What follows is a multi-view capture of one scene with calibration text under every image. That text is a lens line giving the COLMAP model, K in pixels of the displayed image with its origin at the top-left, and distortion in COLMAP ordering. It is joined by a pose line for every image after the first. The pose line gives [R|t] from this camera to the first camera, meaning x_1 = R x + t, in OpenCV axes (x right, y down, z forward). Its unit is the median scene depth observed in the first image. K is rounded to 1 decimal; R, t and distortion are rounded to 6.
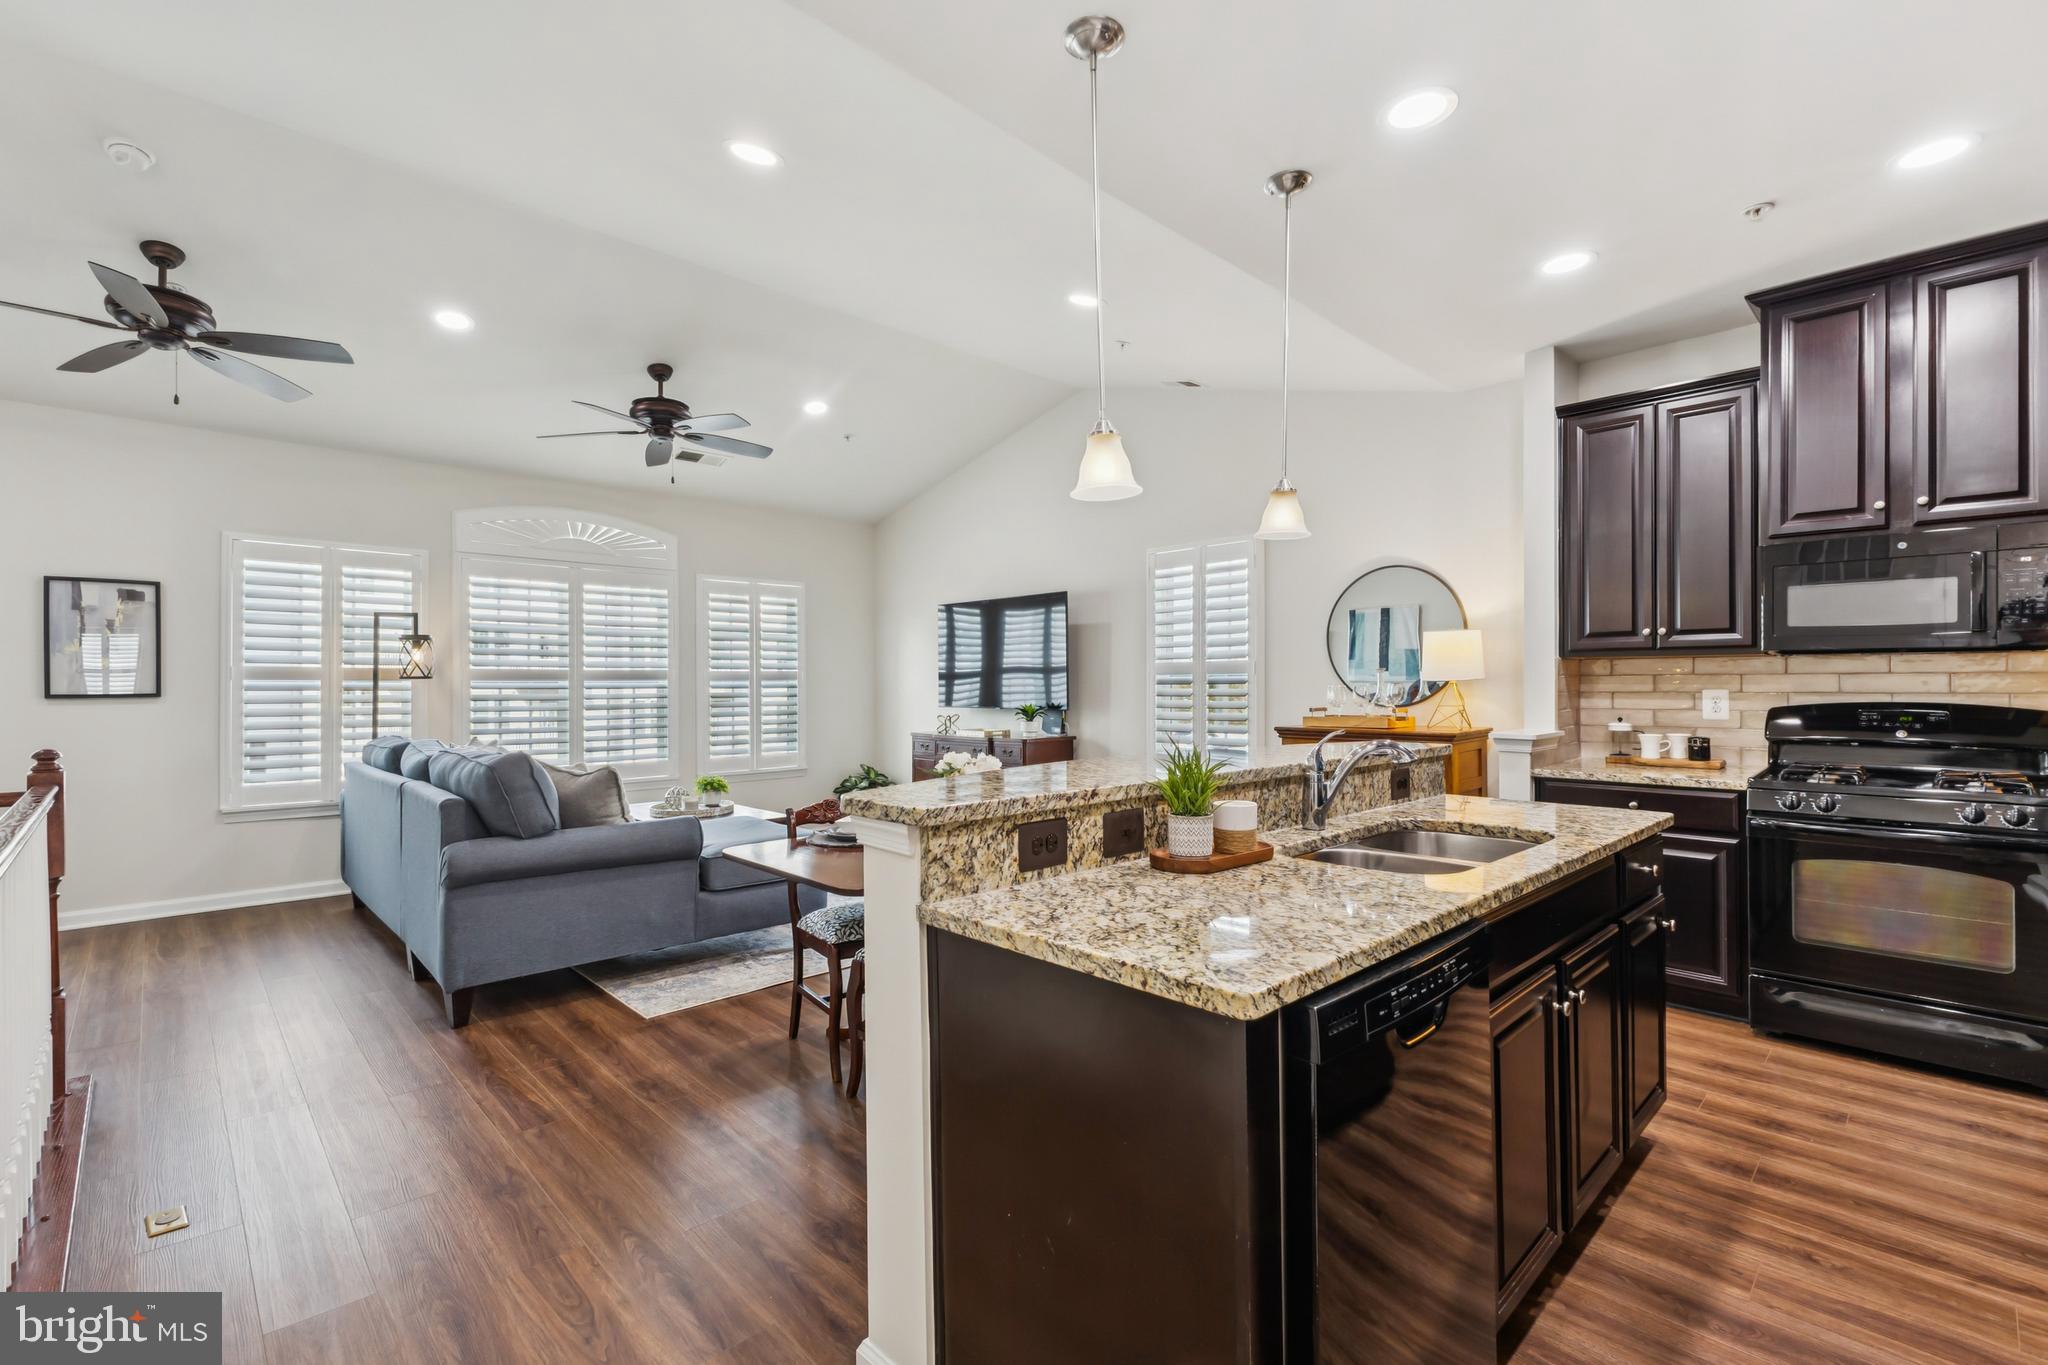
lens RADIAL K [[892.3, 0, 1029.2], [0, 892.3, 678.3], [0, 0, 1]] dist [0.011702, -0.003135]
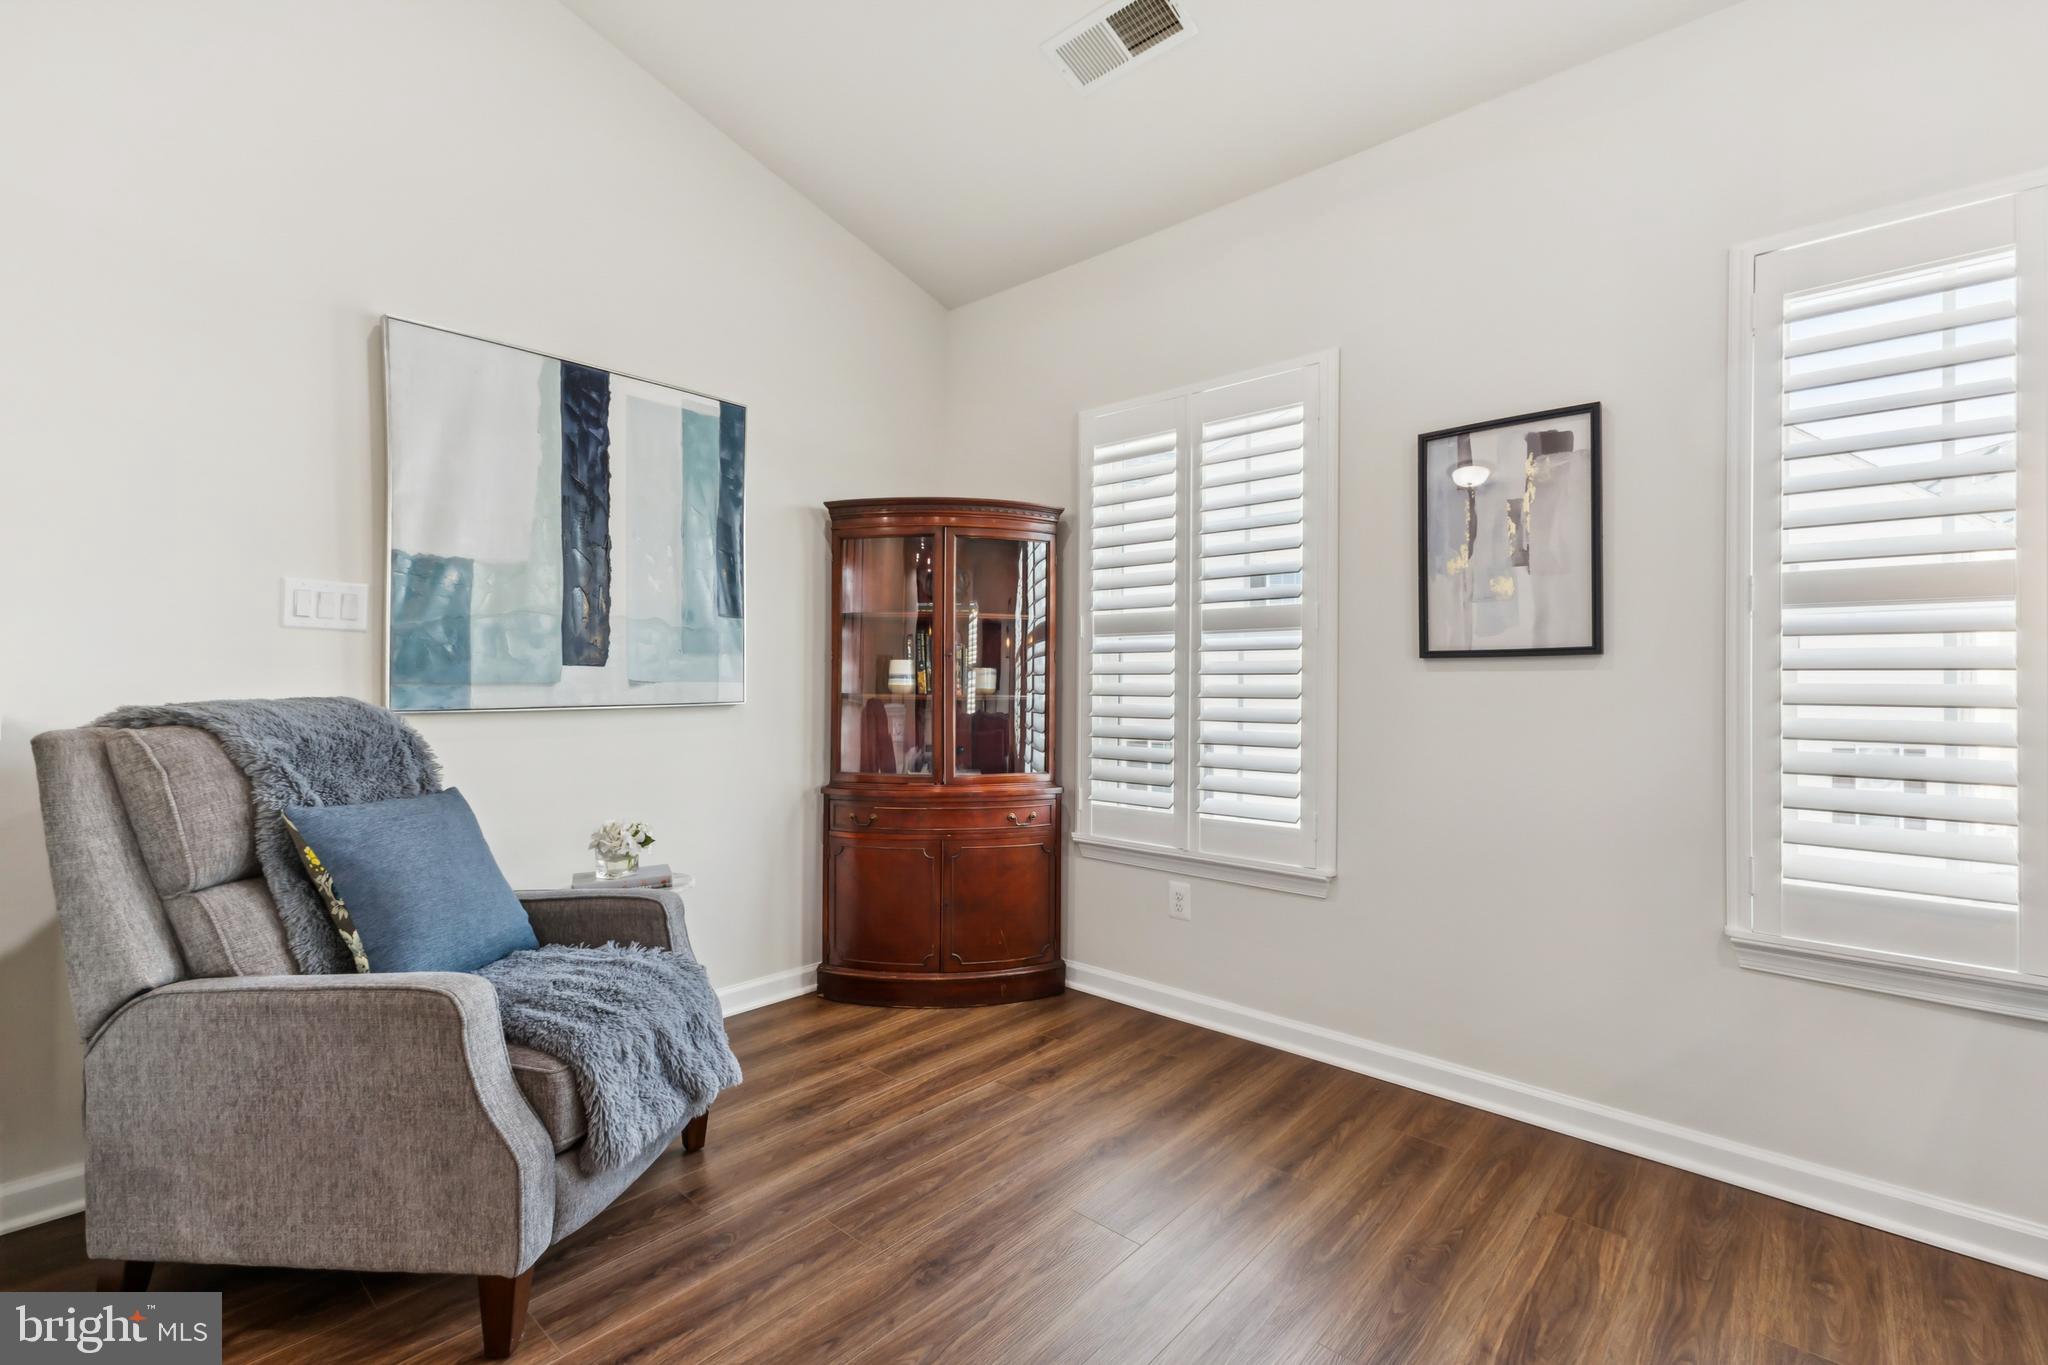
lens RADIAL K [[892.3, 0, 1027.4], [0, 892.3, 677.5], [0, 0, 1]] dist [0.011702, -0.003135]
pose [[0.076565, -0.008379, -0.997029, -0.413944], [0.001248, 0.999965, -0.008308, 0.027327], [0.997064, -0.000609, 0.076573, 0.521213]]
